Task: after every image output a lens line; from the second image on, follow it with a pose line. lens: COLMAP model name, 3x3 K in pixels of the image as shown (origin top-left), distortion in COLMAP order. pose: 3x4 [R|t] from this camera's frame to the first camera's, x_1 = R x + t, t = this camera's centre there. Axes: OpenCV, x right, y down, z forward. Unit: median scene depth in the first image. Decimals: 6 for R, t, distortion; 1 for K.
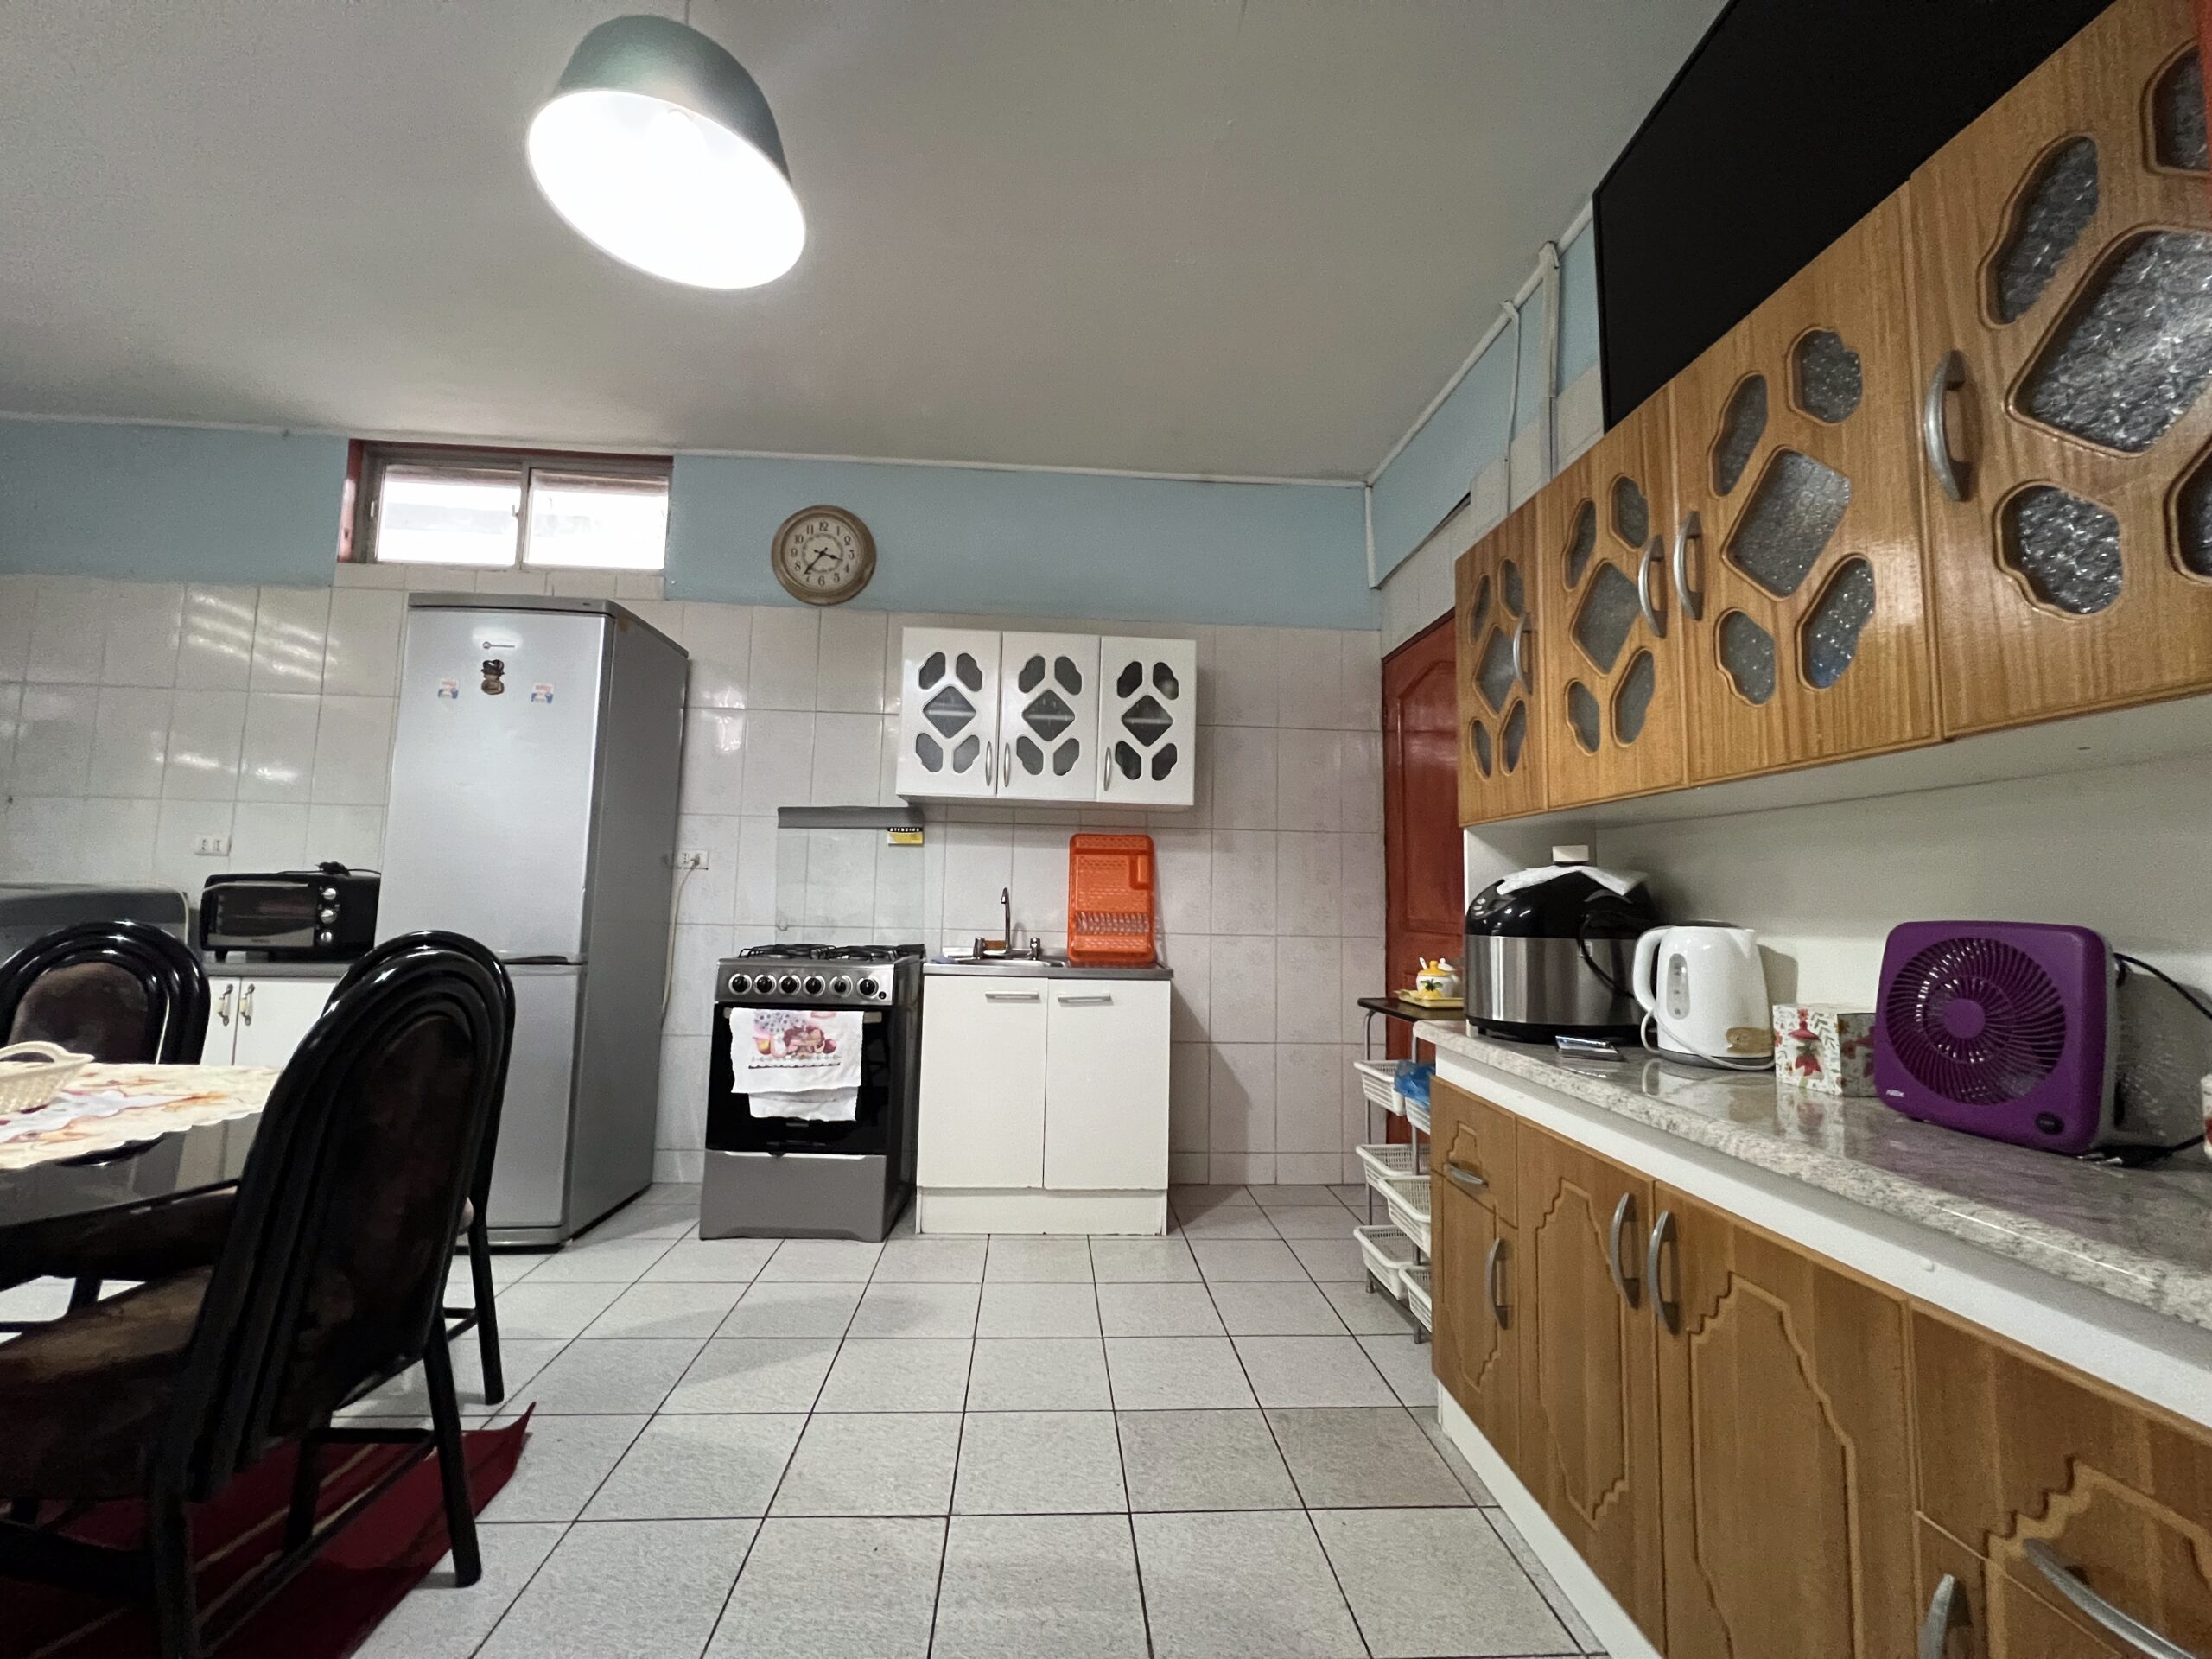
lens RADIAL K [[883.8, 0, 1097.6], [0, 883.8, 827.5], [0, 0, 1]] dist [-0.001934, 0.000581]
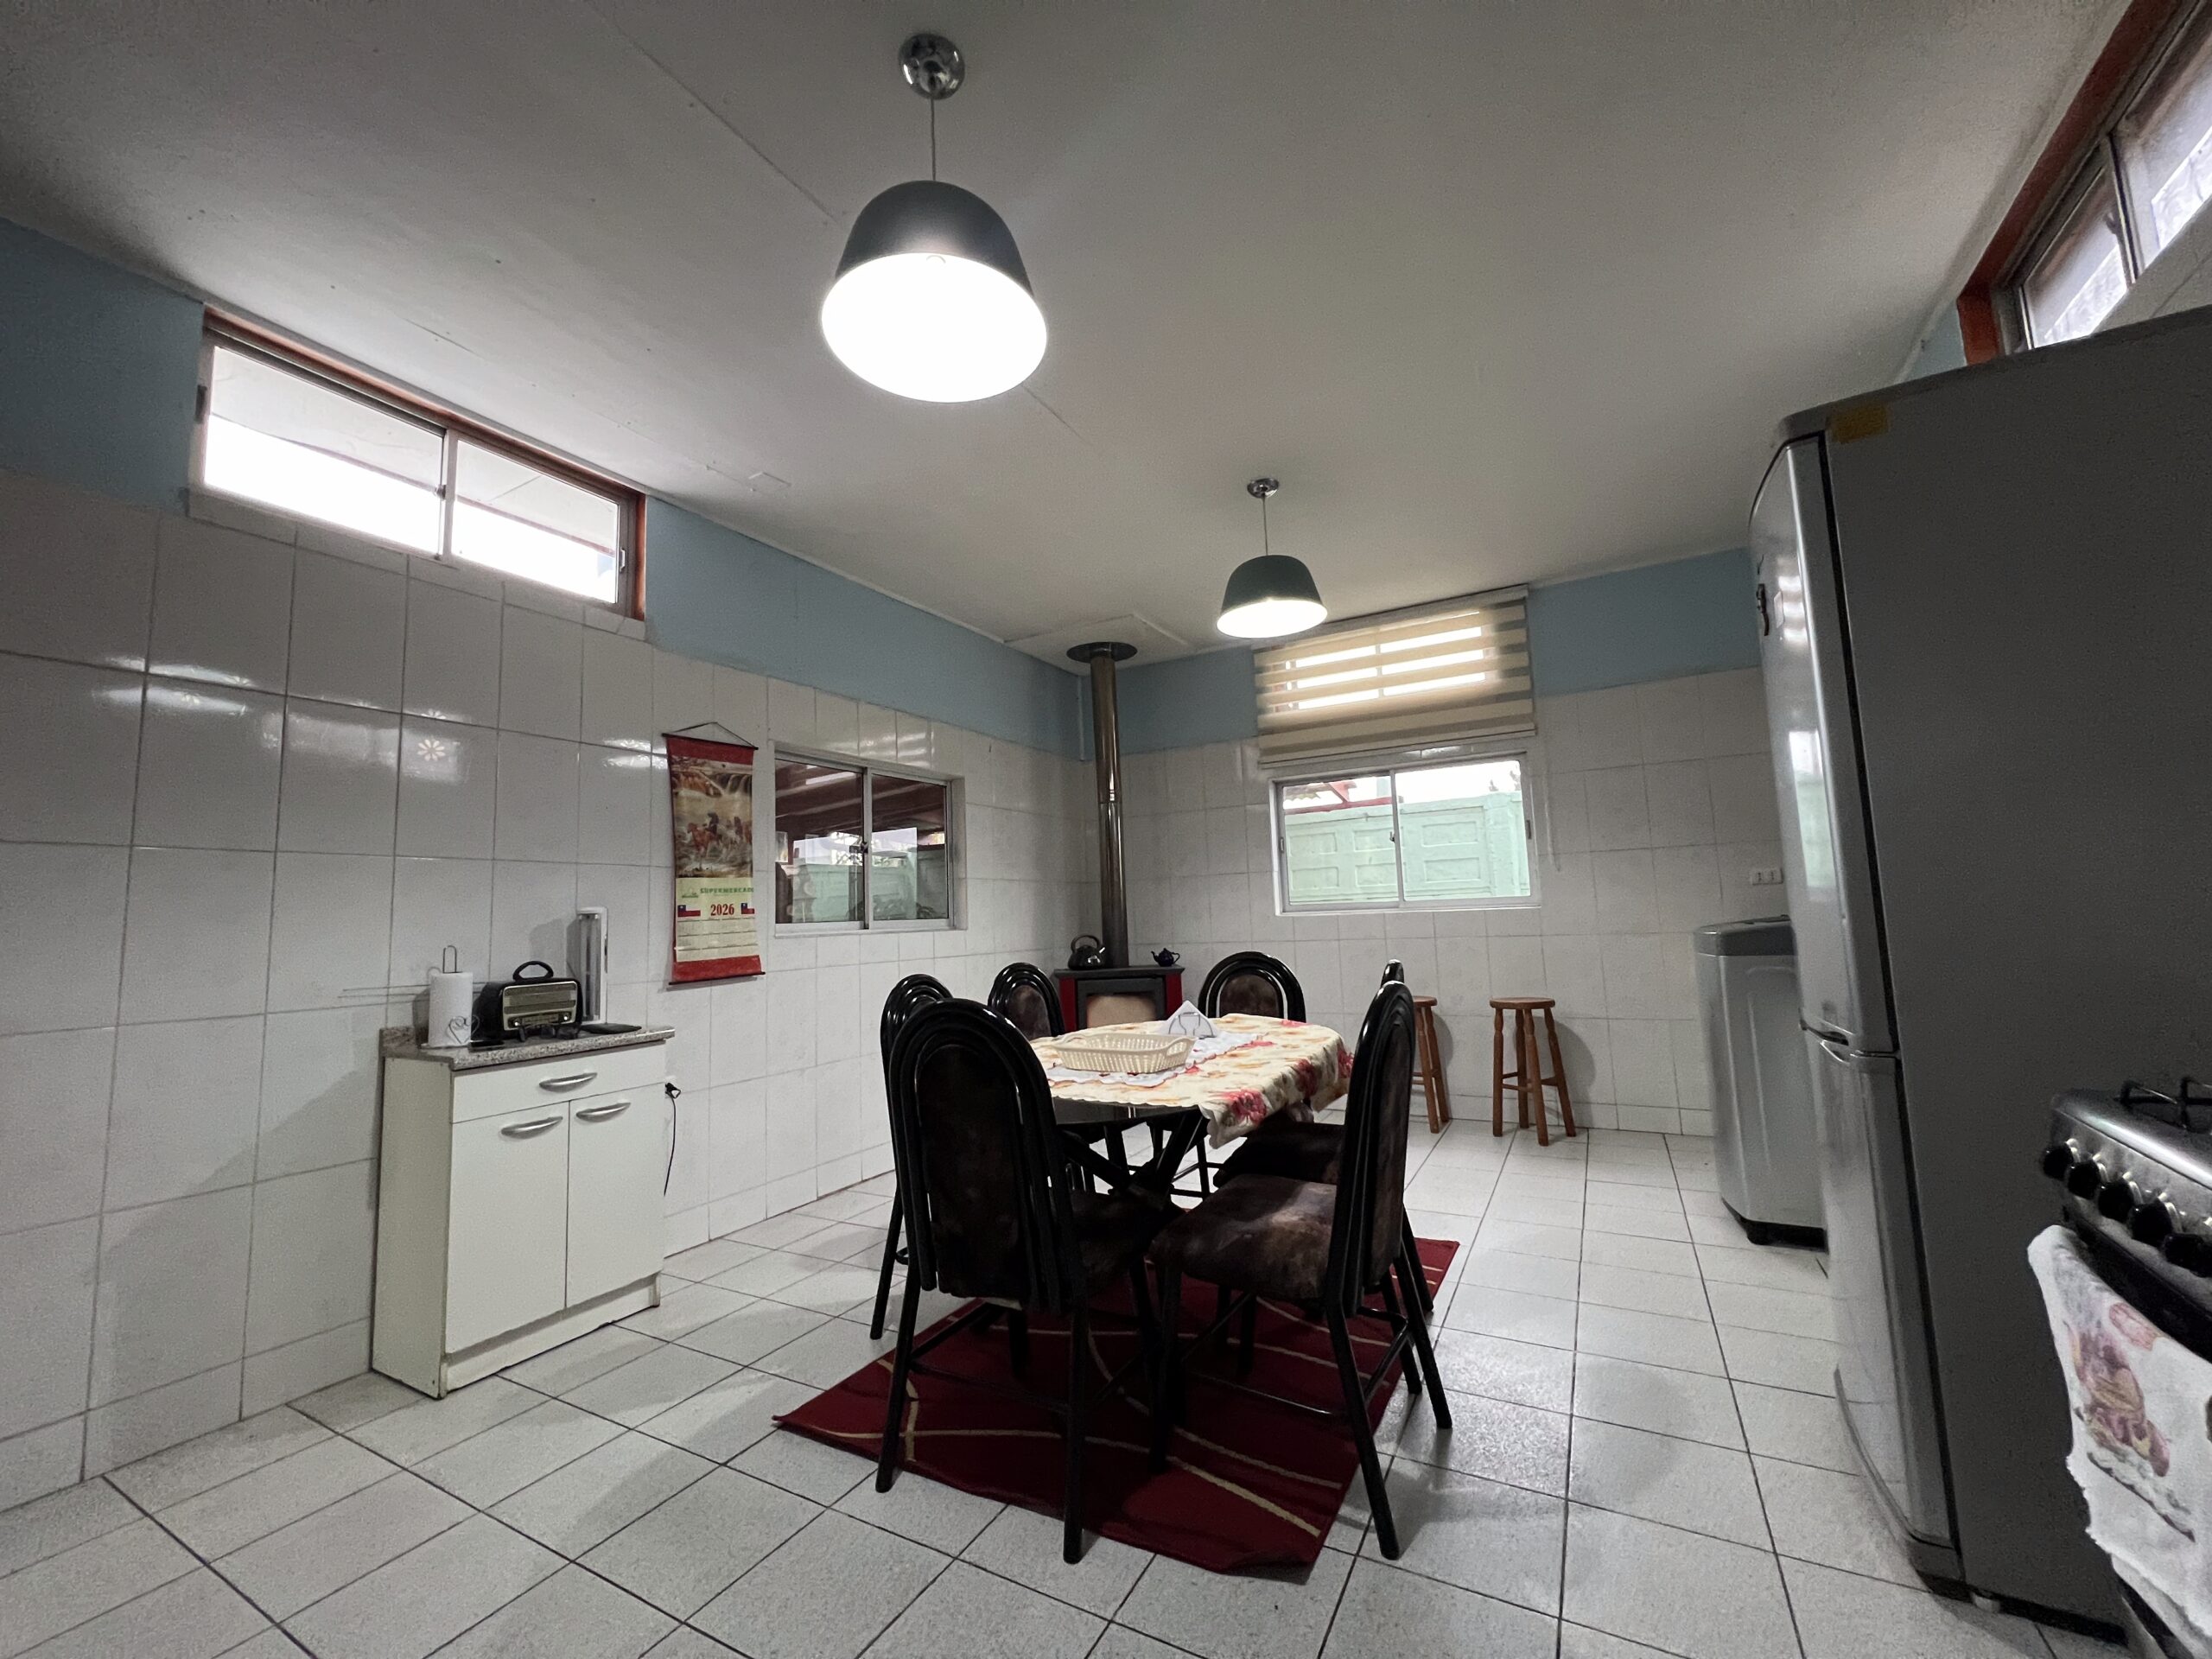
lens RADIAL K [[883.8, 0, 1097.8], [0, 883.8, 826.4], [0, 0, 1]] dist [-0.001934, 0.000581]
pose [[-0.551727, -0.089191, -0.829242, 0.147486], [0.099003, 0.980232, -0.171302, 0.058514], [0.828128, -0.176609, -0.531990, 0.871357]]
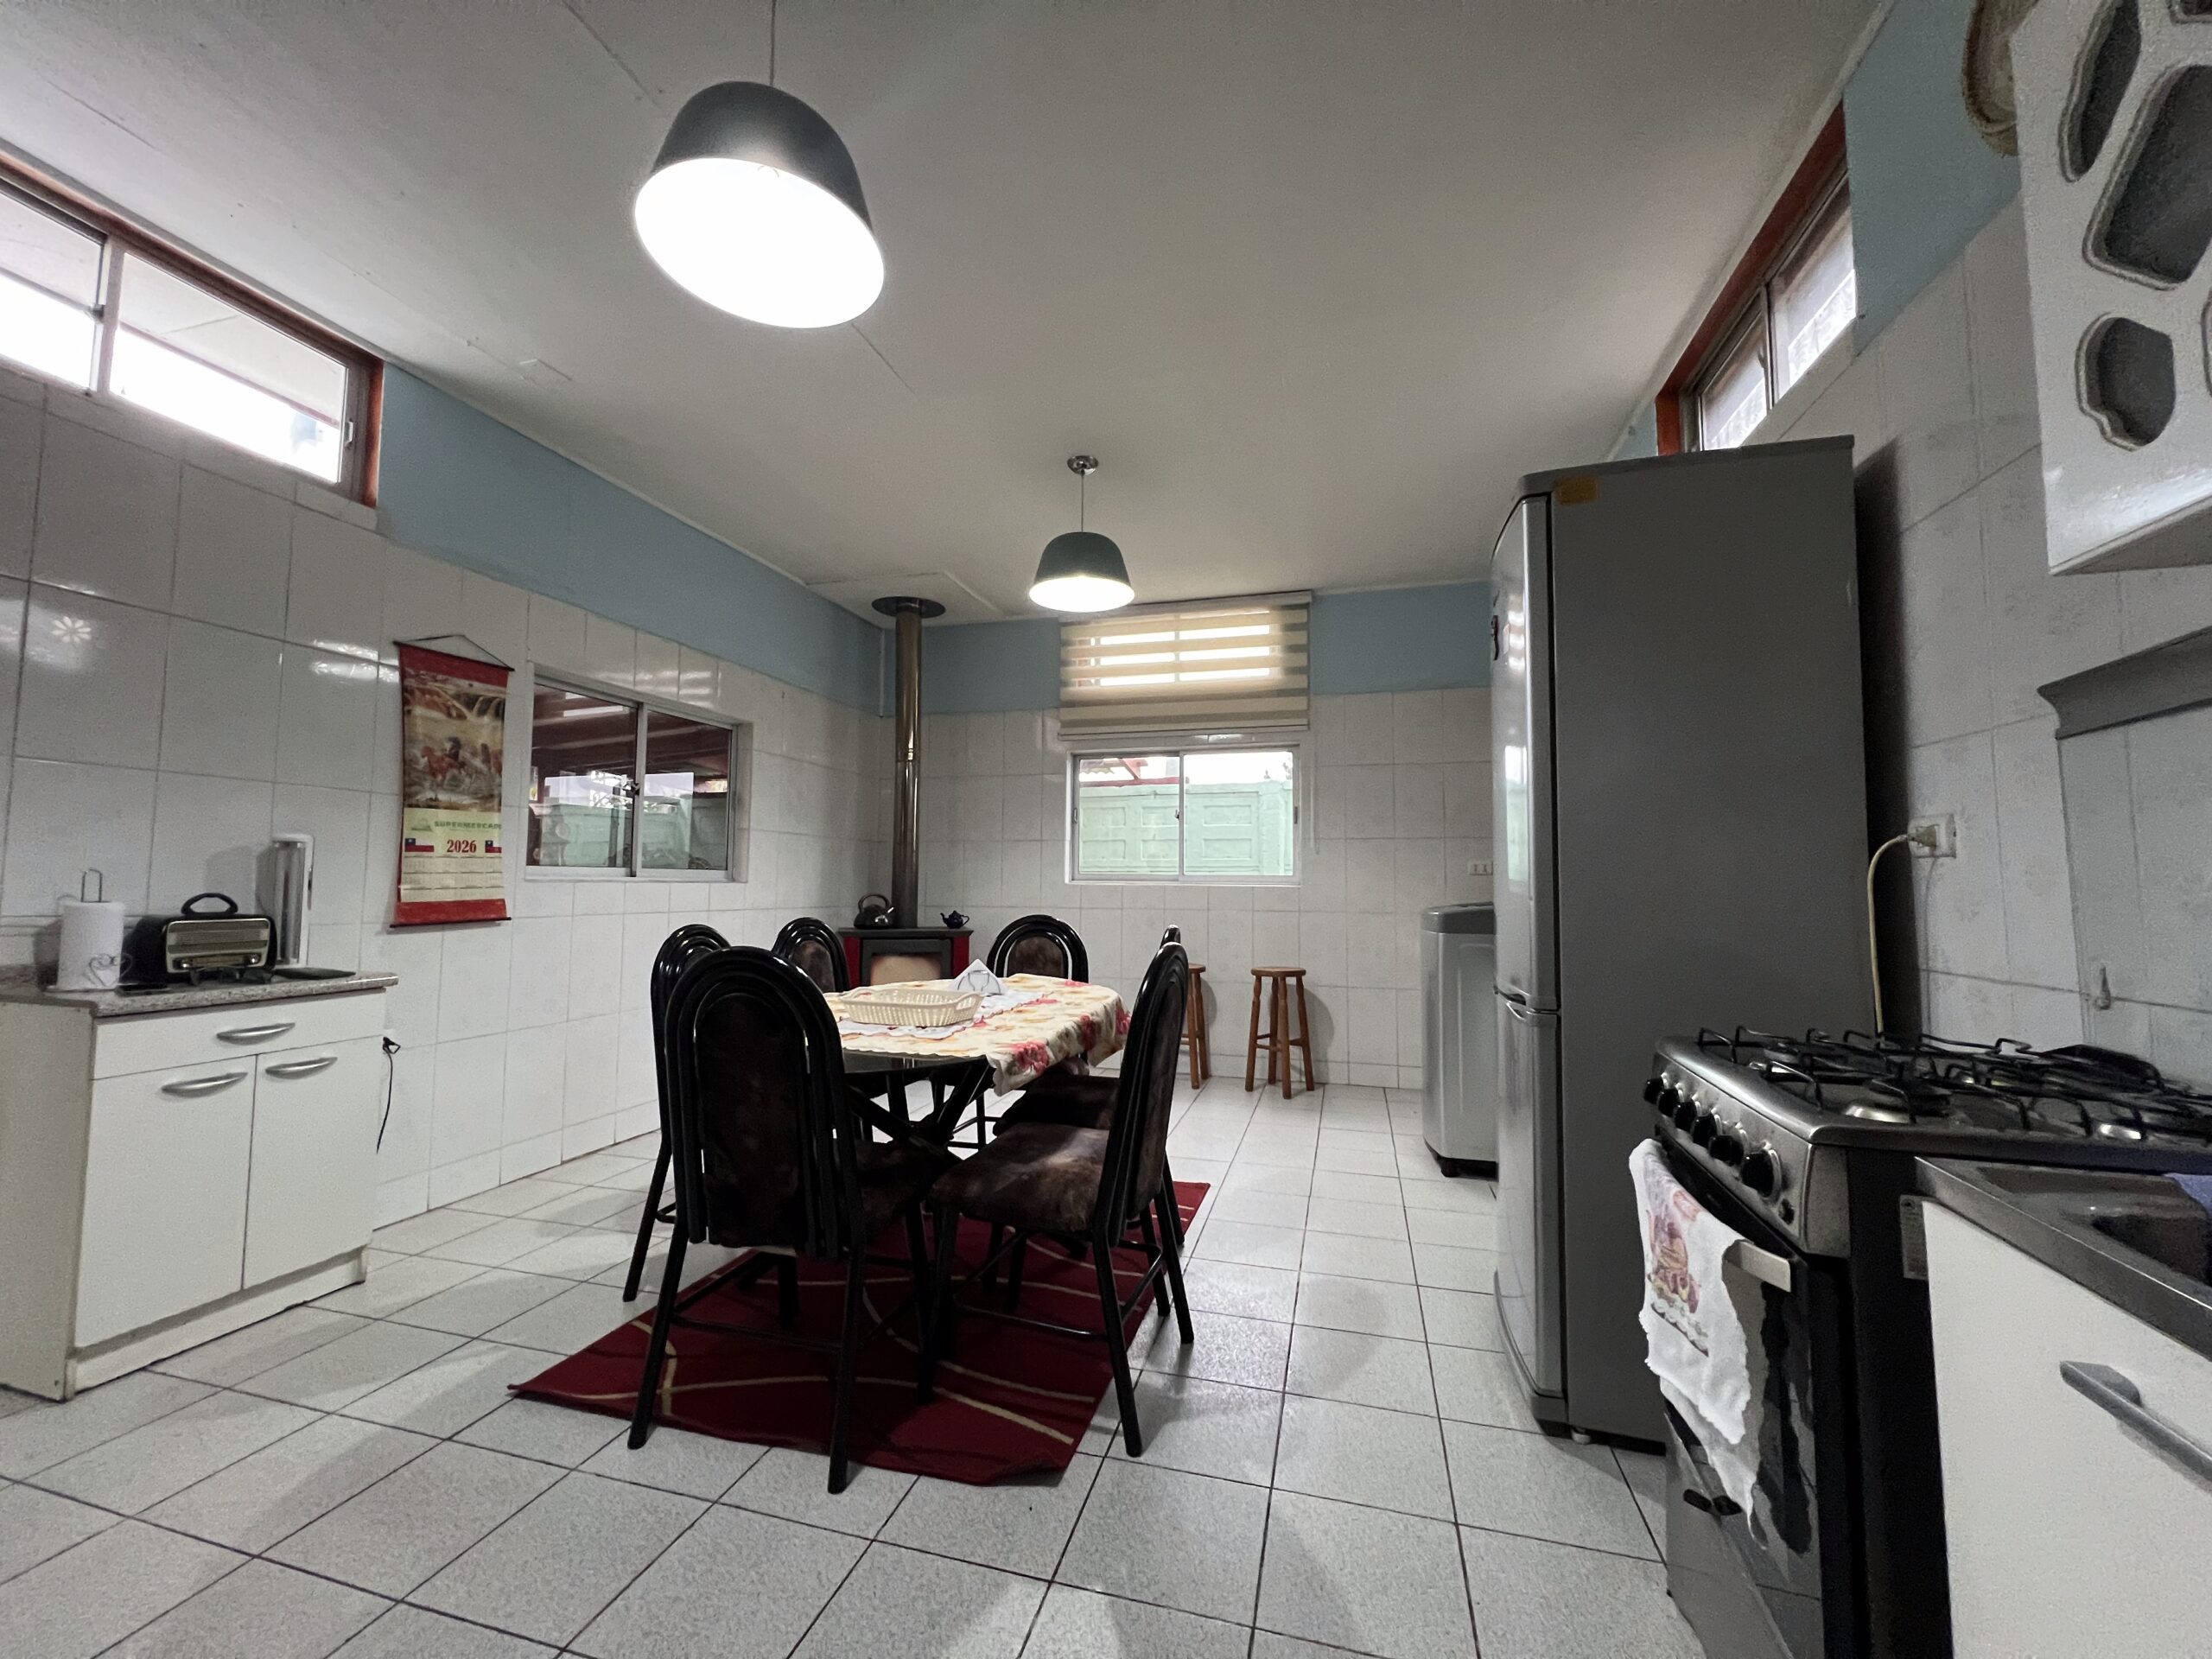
lens RADIAL K [[883.8, 0, 1097.5], [0, 883.8, 826.5], [0, 0, 1]] dist [-0.001934, 0.000581]
pose [[-0.338424, -0.086168, -0.937040, 0.169657], [0.067958, 0.990960, -0.115671, 0.065988], [0.938537, -0.102825, -0.329509, 0.872060]]
